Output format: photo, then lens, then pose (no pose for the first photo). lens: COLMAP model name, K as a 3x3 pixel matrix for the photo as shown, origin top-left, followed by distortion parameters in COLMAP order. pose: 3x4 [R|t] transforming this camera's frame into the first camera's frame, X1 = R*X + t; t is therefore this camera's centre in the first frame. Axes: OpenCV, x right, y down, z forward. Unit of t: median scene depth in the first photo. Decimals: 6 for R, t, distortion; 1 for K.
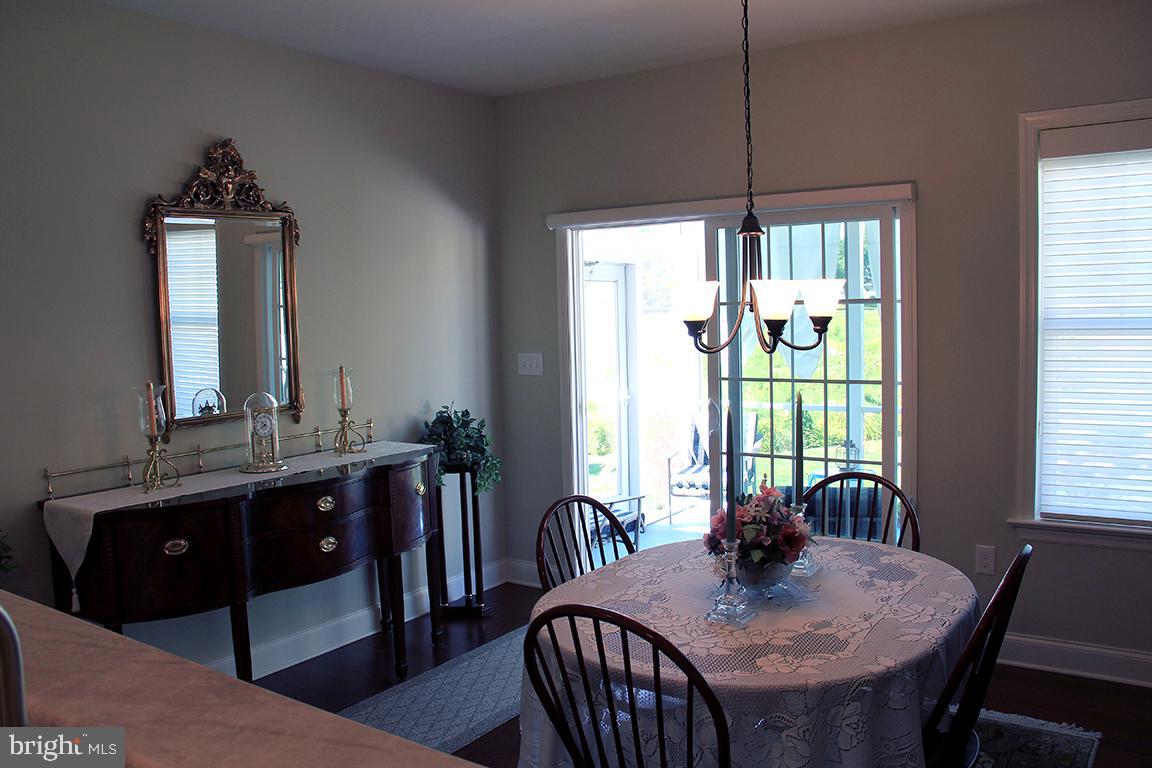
lens RADIAL K [[952.1, 0, 571.2], [0, 952.1, 383.6], [0, 0, 1]] dist [-0.183218, 0.145299]
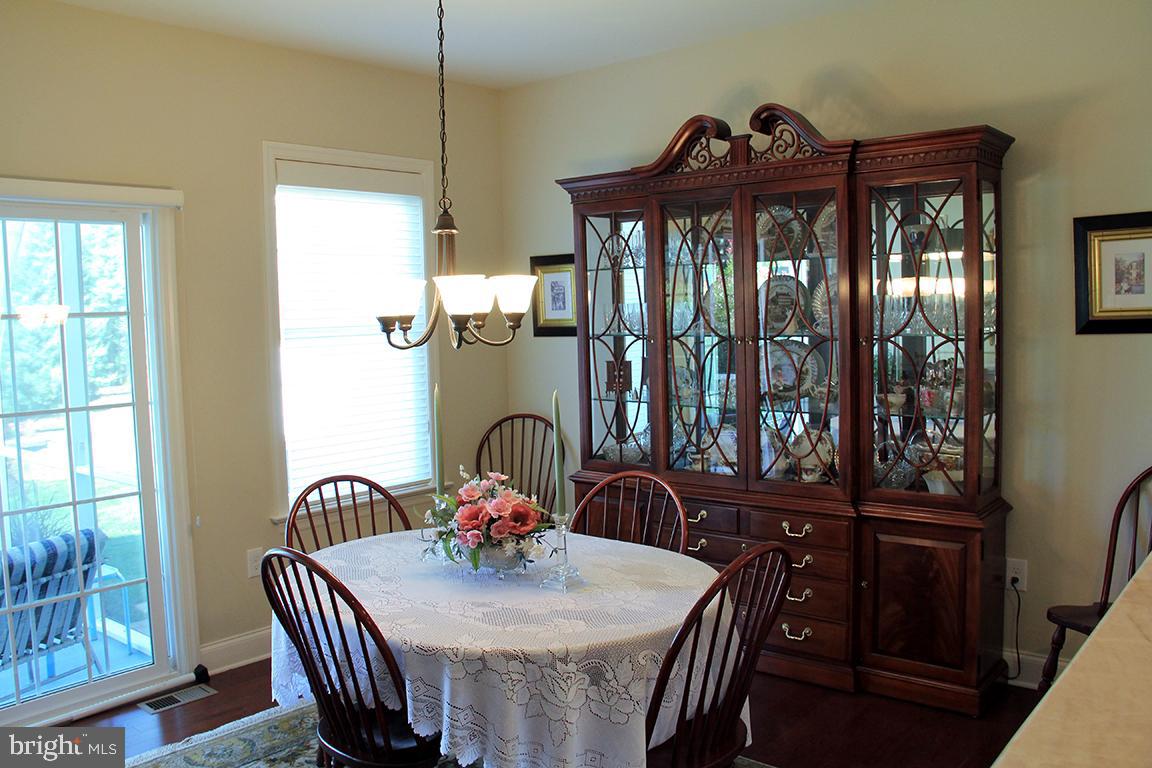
lens RADIAL K [[952.1, 0, 571.2], [0, 952.1, 383.6], [0, 0, 1]] dist [-0.183218, 0.145299]
pose [[0.079078, -0.042839, 0.995948, -0.770417], [0.098086, 0.994563, 0.034992, -0.016431], [-0.992031, 0.094921, 0.082850, 0.751822]]
